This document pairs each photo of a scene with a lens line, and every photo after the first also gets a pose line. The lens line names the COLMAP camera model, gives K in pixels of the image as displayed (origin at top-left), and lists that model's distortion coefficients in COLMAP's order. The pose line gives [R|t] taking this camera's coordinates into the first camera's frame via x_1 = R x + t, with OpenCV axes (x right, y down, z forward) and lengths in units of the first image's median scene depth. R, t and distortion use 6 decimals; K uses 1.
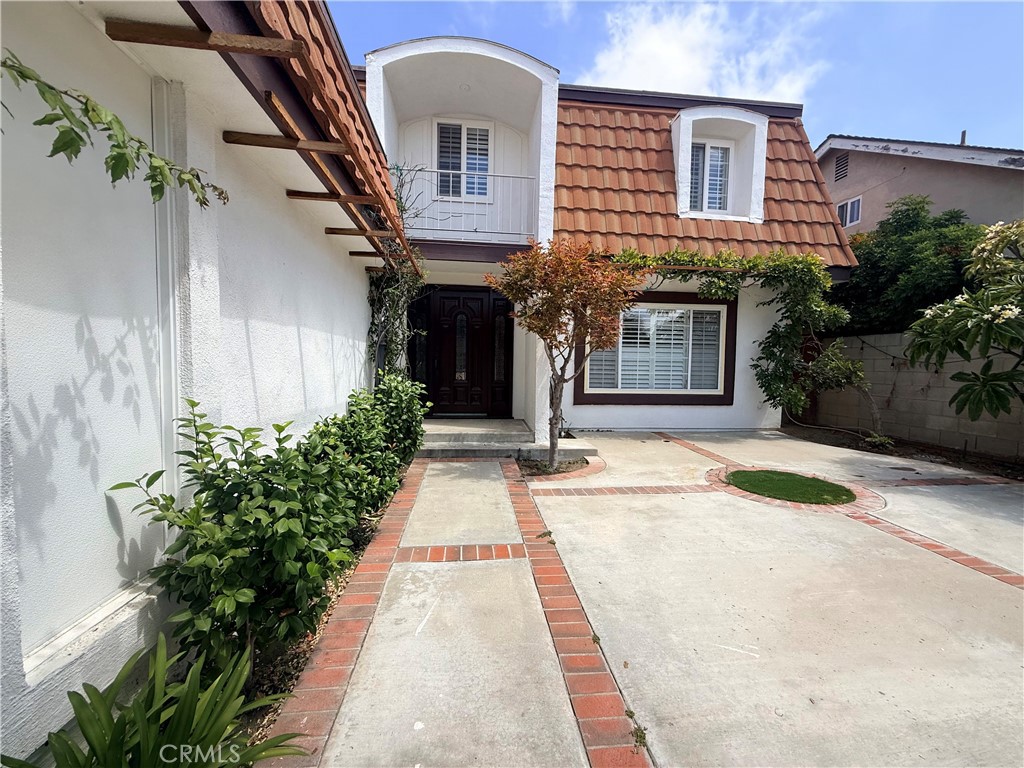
lens RADIAL K [[408.2, 0, 508.7], [0, 408.2, 384.0], [0, 0, 1]] dist [0.001565, -0.000243]
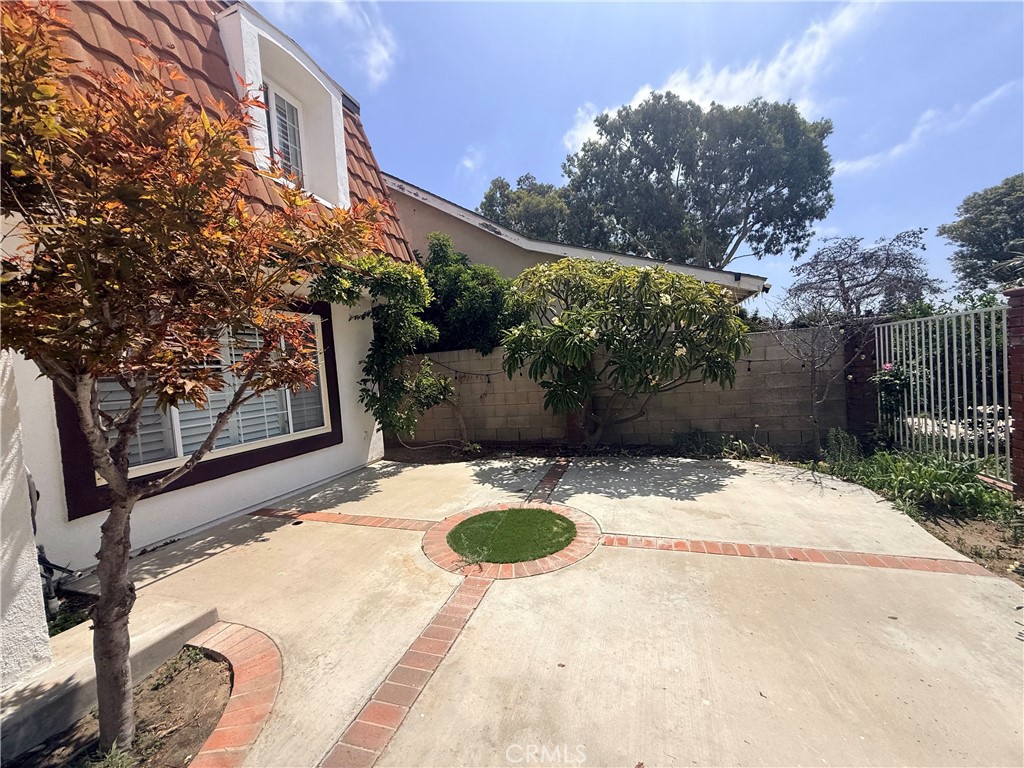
lens RADIAL K [[408.2, 0, 508.7], [0, 408.2, 384.0], [0, 0, 1]] dist [0.001565, -0.000243]
pose [[0.399435, -0.082783, 0.913016, -0.060067], [0.125174, 0.991512, 0.035137, -0.079604], [-0.908176, 0.100251, 0.406407, 0.624684]]
